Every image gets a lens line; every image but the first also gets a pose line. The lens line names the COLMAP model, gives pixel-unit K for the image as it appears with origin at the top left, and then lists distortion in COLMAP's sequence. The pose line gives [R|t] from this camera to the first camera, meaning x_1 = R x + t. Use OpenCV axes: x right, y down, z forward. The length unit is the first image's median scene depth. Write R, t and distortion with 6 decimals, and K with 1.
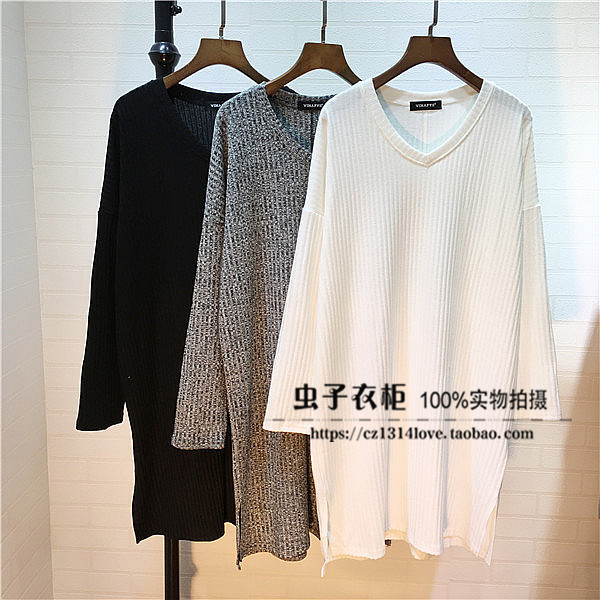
lens RADIAL K [[690.7, 0, 300.8], [0, 690.7, 291.4], [0, 0, 1]] dist [0.039474, 0.009587]
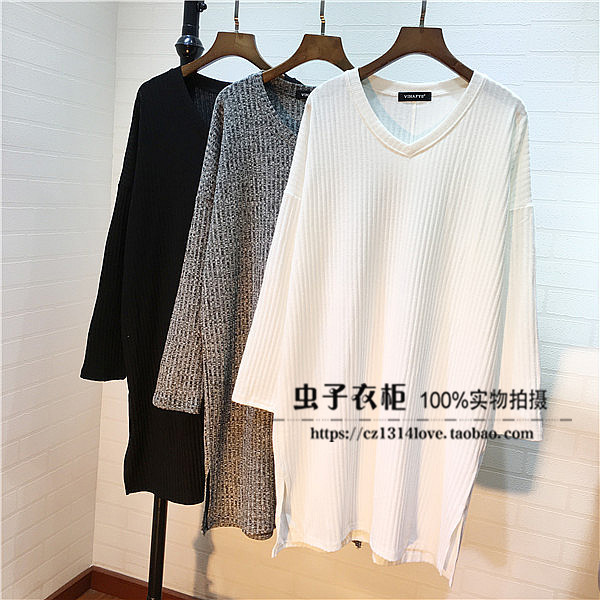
lens RADIAL K [[690.7, 0, 300.8], [0, 690.7, 291.4], [0, 0, 1]] dist [0.039474, 0.009587]
pose [[0.954128, 0.103787, -0.280833, 0.330946], [-0.119645, 0.992016, -0.039876, 0.068041], [0.274452, 0.071647, 0.958928, 0.021386]]
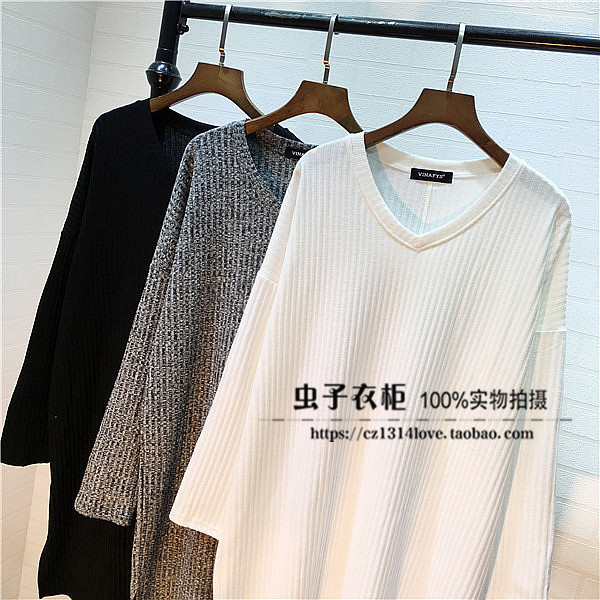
lens RADIAL K [[690.7, 0, 300.8], [0, 690.7, 291.4], [0, 0, 1]] dist [0.039474, 0.009587]
pose [[0.939965, 0.202993, -0.274336, 0.282045], [-0.218599, 0.975435, -0.027222, -0.084879], [0.262071, 0.085557, 0.961248, 0.213076]]
